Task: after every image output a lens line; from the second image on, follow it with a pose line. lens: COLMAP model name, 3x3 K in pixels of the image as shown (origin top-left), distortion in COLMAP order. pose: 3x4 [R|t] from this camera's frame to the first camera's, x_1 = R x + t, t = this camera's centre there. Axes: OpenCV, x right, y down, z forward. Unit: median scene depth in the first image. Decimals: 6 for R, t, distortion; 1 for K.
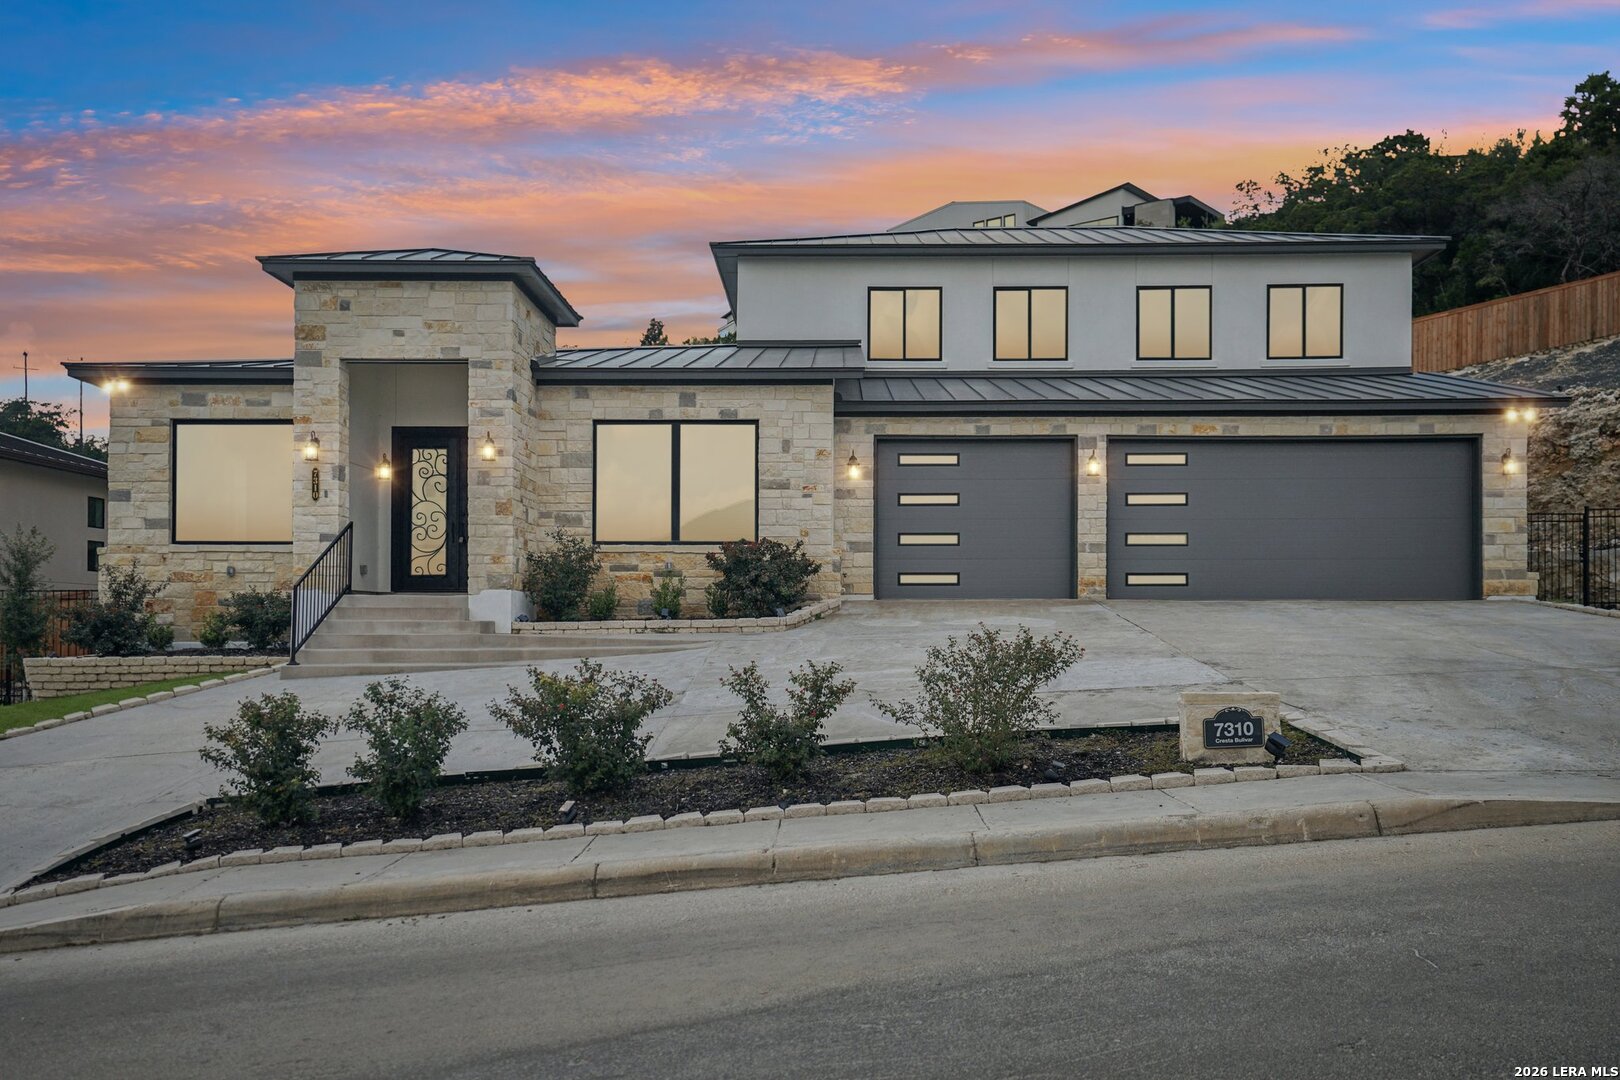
lens RADIAL K [[1456.2, 0, 811.8], [0, 1456.2, 557.0], [0, 0, 1]] dist [0.049644, -0.002921]
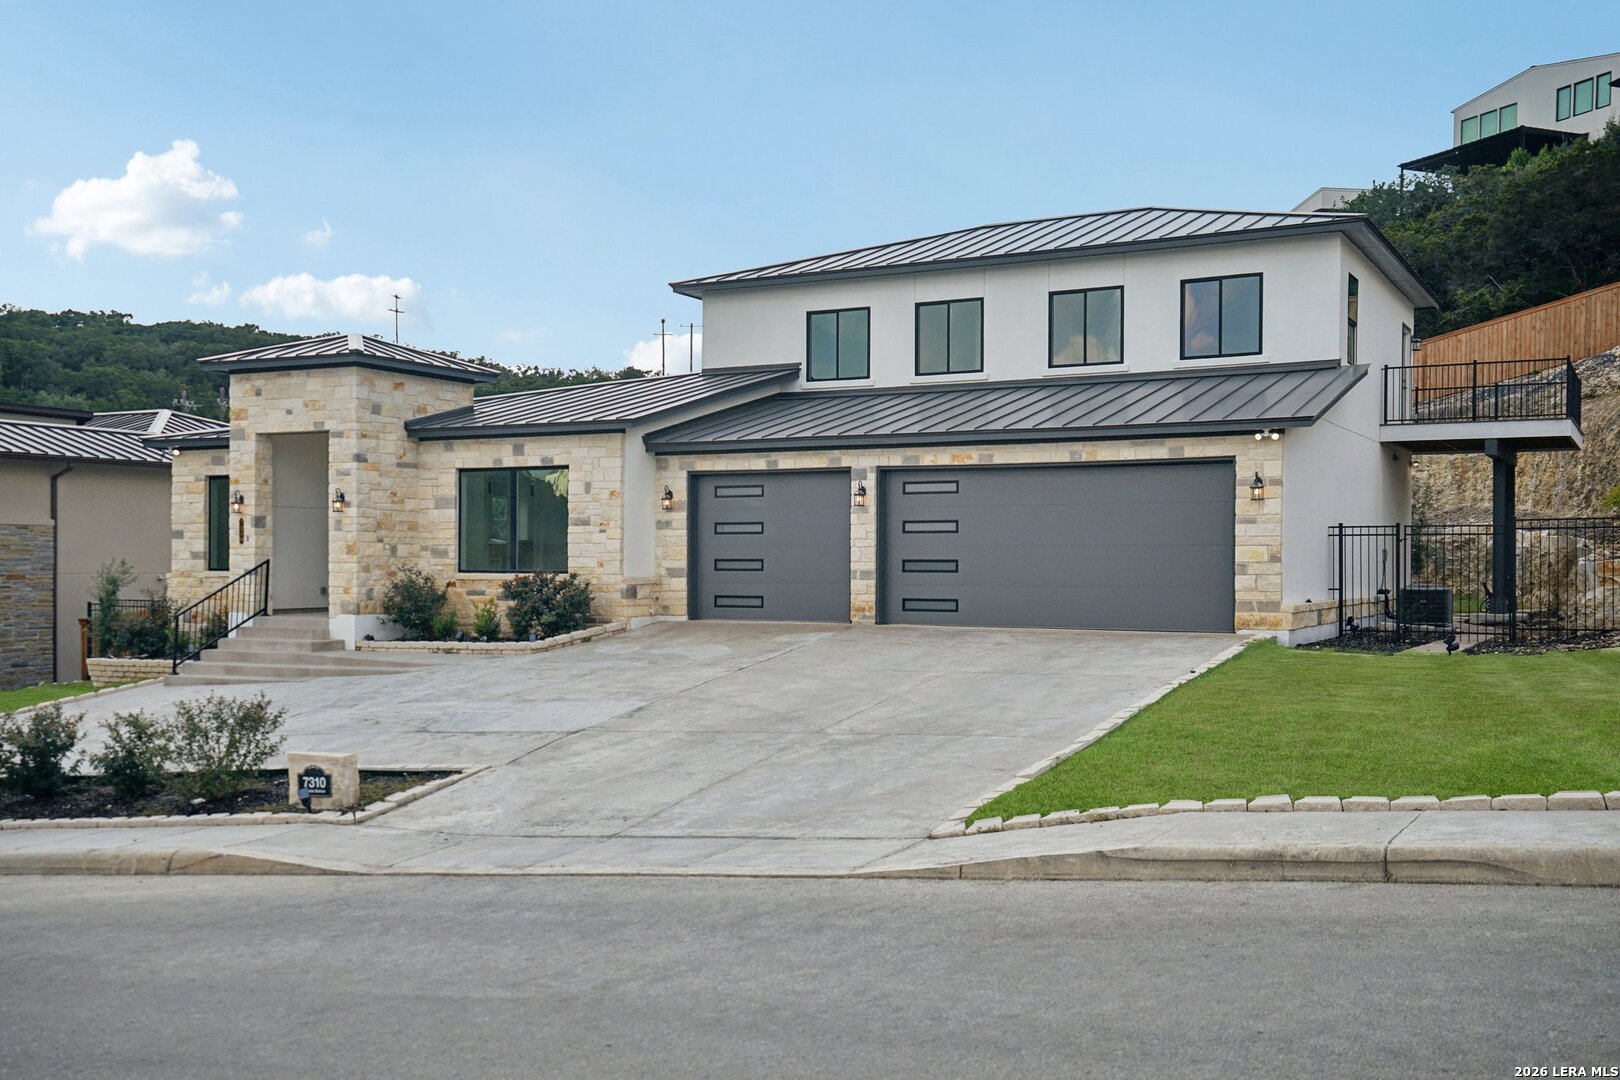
lens RADIAL K [[1598.7, 0, 808.9], [0, 1598.7, 527.7], [0, 0, 1]] dist [0.086040, 0.000000]
pose [[0.885140, -0.006996, -0.465272, 0.722320], [0.021393, 0.999442, 0.025671, -0.073446], [0.464833, -0.032676, 0.884795, -0.034458]]
